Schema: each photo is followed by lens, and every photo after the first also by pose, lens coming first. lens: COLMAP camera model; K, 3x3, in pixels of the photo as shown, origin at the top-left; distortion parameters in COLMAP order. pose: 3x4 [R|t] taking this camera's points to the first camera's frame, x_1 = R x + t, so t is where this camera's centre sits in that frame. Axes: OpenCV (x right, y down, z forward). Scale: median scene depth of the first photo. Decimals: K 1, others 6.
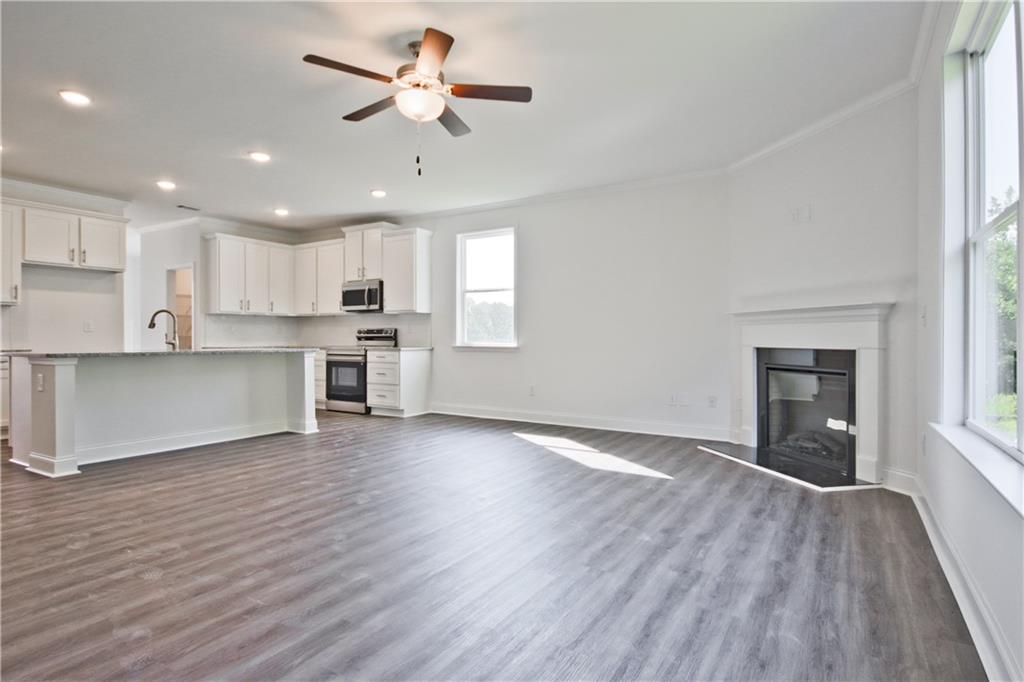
lens RADIAL K [[533.3, 0, 509.7], [0, 533.3, 338.2], [0, 0, 1]] dist [-0.003591, 0.000399]
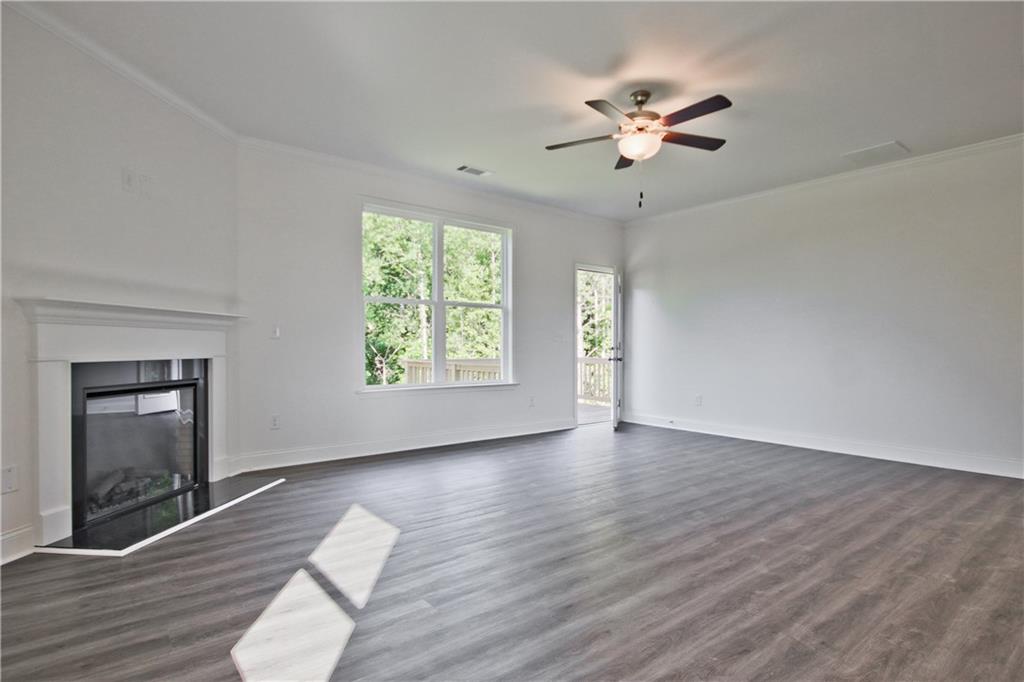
lens RADIAL K [[533.3, 0, 513.7], [0, 533.3, 348.7], [0, 0, 1]] dist [-0.003591, 0.000399]
pose [[-0.945725, -0.003702, 0.324947, -0.159528], [-0.001599, 0.999976, 0.006737, -0.003198], [-0.324964, 0.005852, -0.945708, 1.195679]]
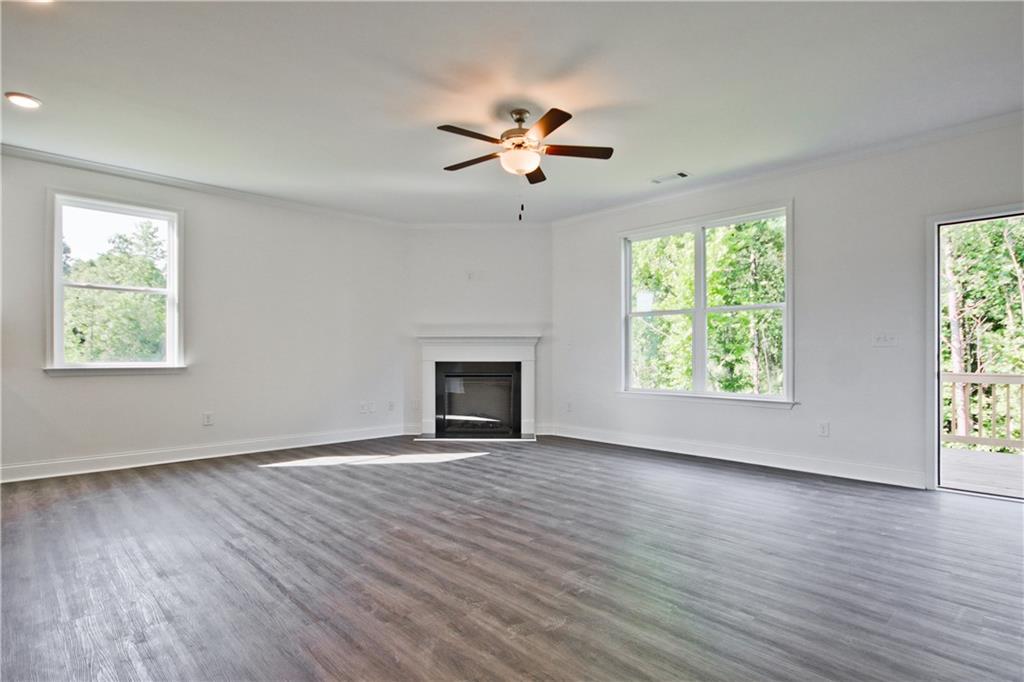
lens RADIAL K [[533.3, 0, 511.7], [0, 533.3, 346.3], [0, 0, 1]] dist [-0.003591, 0.000399]
pose [[0.244561, 0.013203, 0.969544, -0.732014], [0.002461, 0.999896, -0.014237, -0.003052], [-0.969631, 0.005868, 0.244503, 0.397387]]
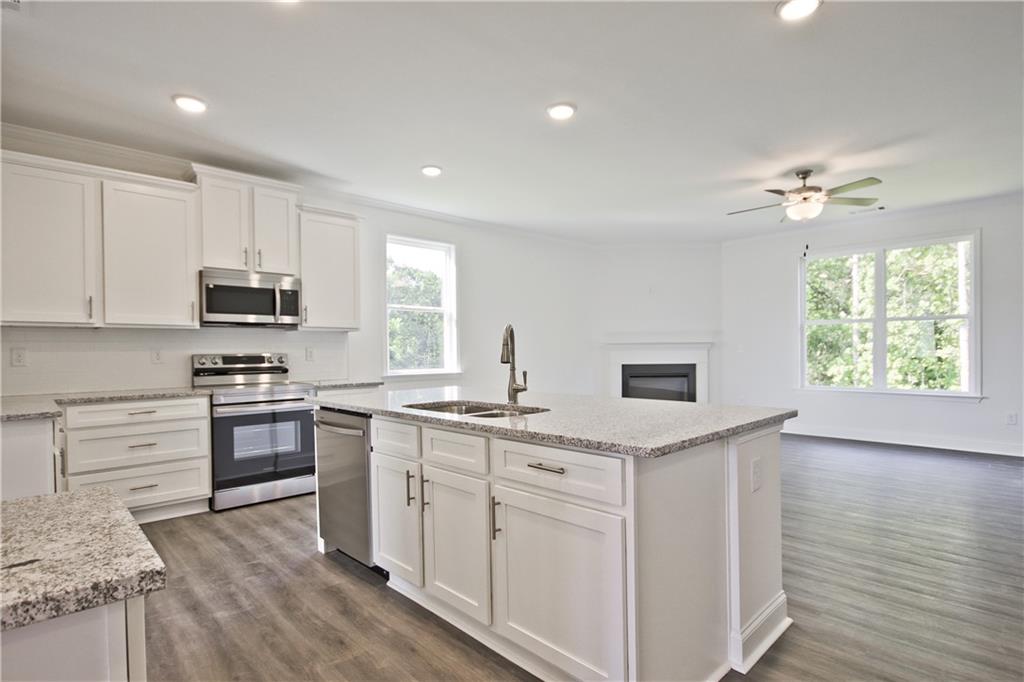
lens RADIAL K [[533.3, 0, 508.3], [0, 533.3, 355.4], [0, 0, 1]] dist [-0.003591, 0.000399]
pose [[0.259974, -0.013352, 0.965523, -1.026656], [0.011816, 0.999874, 0.010645, -0.027316], [-0.965543, 0.008641, 0.260099, 0.780281]]
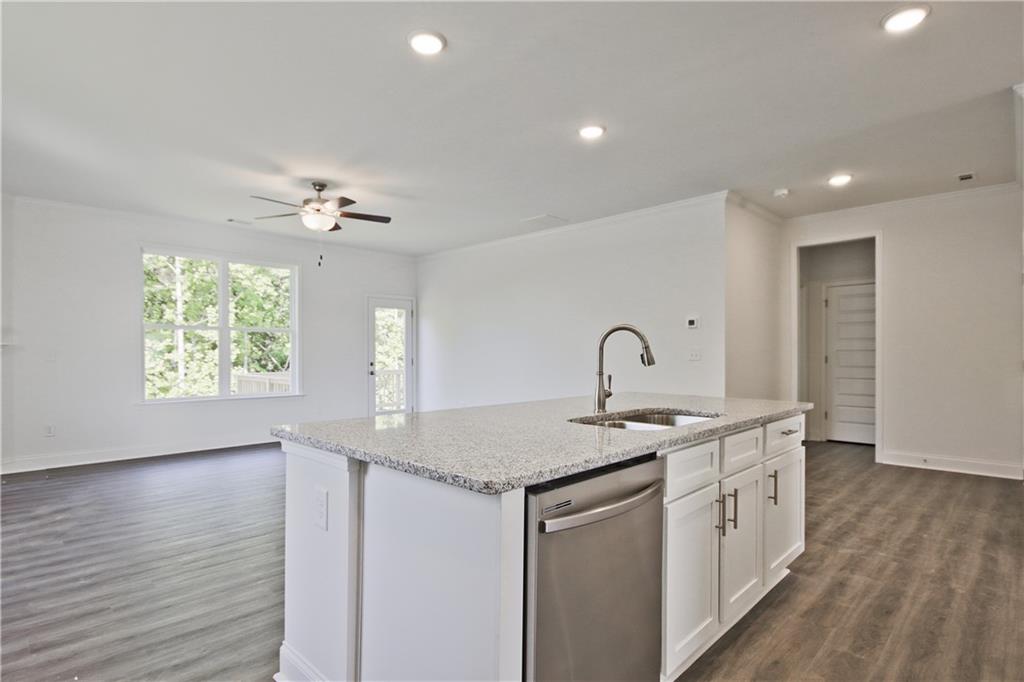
lens RADIAL K [[535.7, 0, 519.4], [0, 535.7, 350.3], [0, 0, 1]] dist [-0.004501, -0.000226]
pose [[-0.979779, 0.000880, 0.200079, -0.588222], [-0.000136, 0.999987, -0.005061, -0.026445], [-0.200081, -0.004986, -0.979767, 1.333951]]
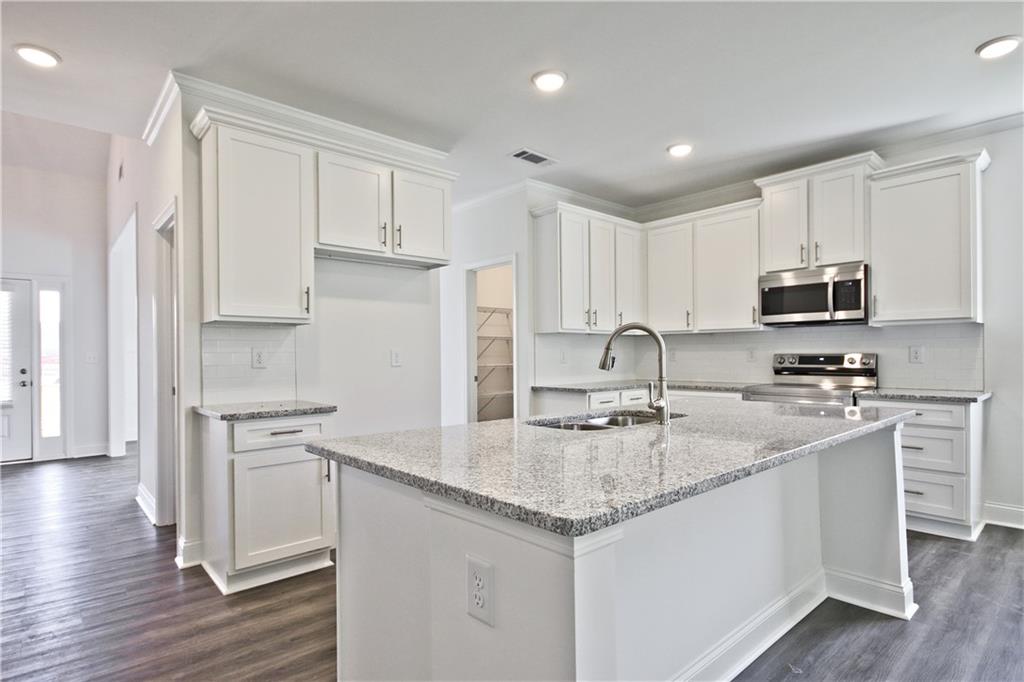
lens RADIAL K [[533.3, 0, 518.3], [0, 533.3, 351.0], [0, 0, 1]] dist [-0.003591, 0.000399]
pose [[0.960991, -0.010733, -0.276371, -0.556638], [0.008648, 0.999924, -0.008760, -0.026798], [0.276444, 0.006028, 0.961011, 0.518982]]
